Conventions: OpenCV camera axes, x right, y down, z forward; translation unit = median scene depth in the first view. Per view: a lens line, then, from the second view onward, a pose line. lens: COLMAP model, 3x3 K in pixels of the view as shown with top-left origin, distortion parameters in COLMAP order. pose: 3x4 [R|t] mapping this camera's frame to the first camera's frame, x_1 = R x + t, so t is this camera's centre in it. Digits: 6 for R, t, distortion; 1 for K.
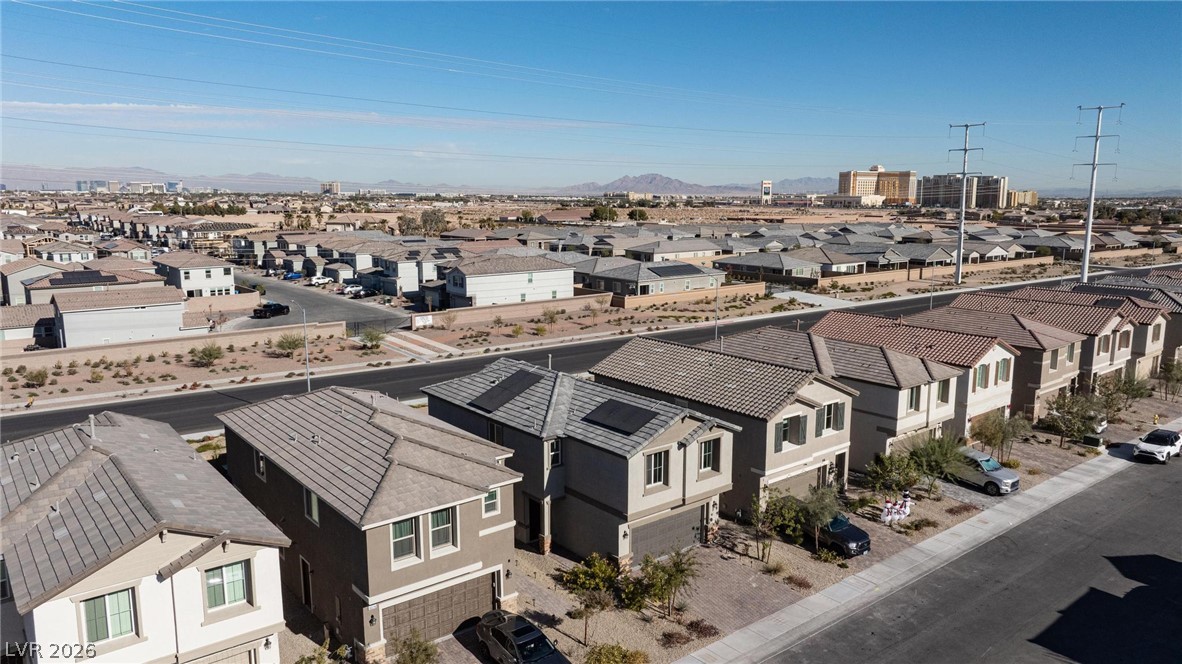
lens RADIAL K [[829.9, 0, 595.9], [0, 829.9, 330.4], [0, 0, 1]] dist [-0.016052, 0.002307]
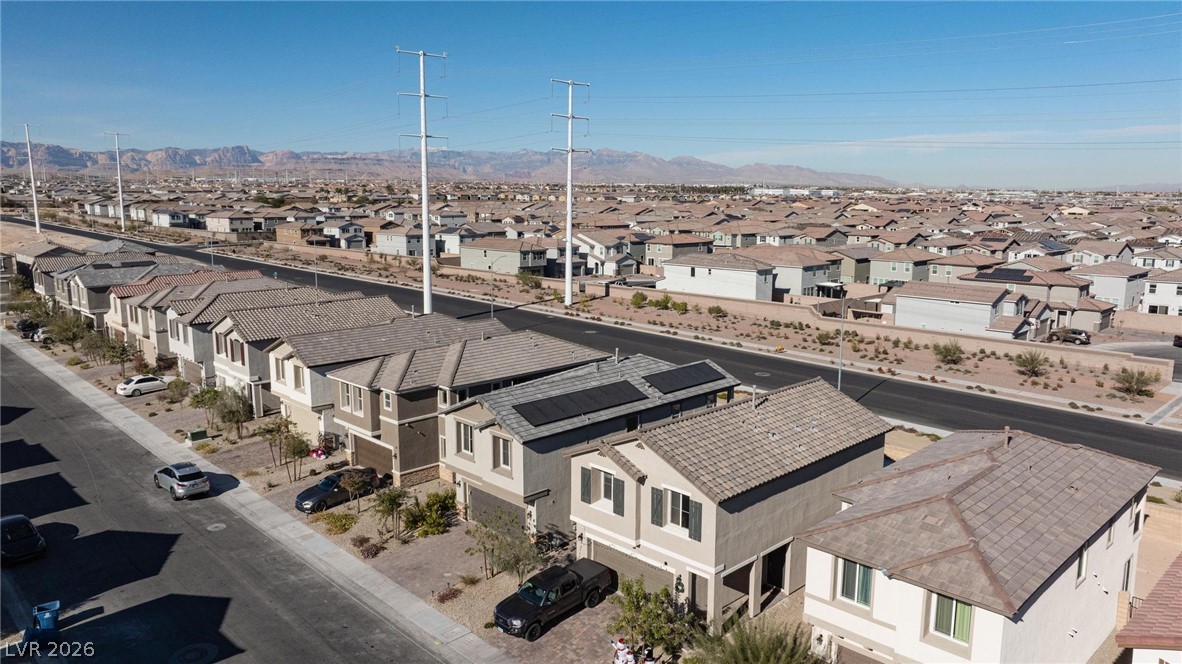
lens RADIAL K [[829.9, 0, 595.9], [0, 829.9, 330.4], [0, 0, 1]] dist [-0.016052, 0.002307]
pose [[0.091522, 0.162364, -0.982477, 0.361115], [-0.168502, 0.974916, 0.145417, -0.052521], [0.981443, 0.152240, 0.116585, 0.312658]]
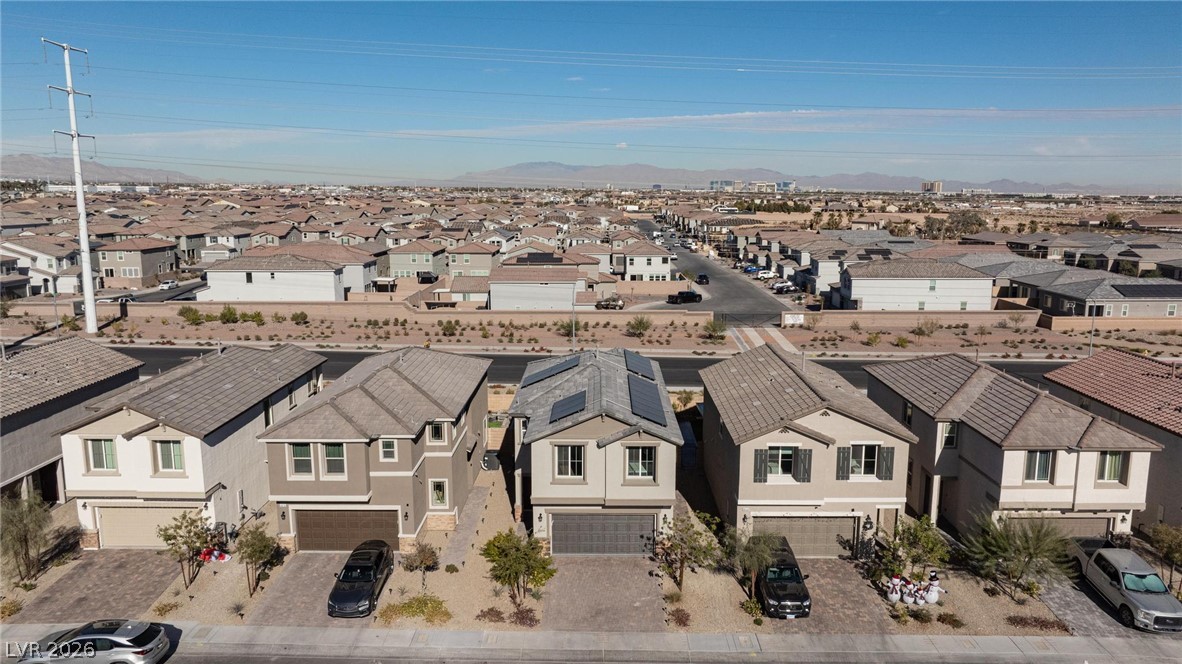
lens RADIAL K [[829.9, 0, 595.9], [0, 829.9, 330.4], [0, 0, 1]] dist [-0.016052, 0.002307]
pose [[0.769275, 0.106179, -0.630033, 0.220824], [-0.105702, 0.993656, 0.038397, -0.010465], [0.630113, 0.037058, 0.775618, 0.069627]]
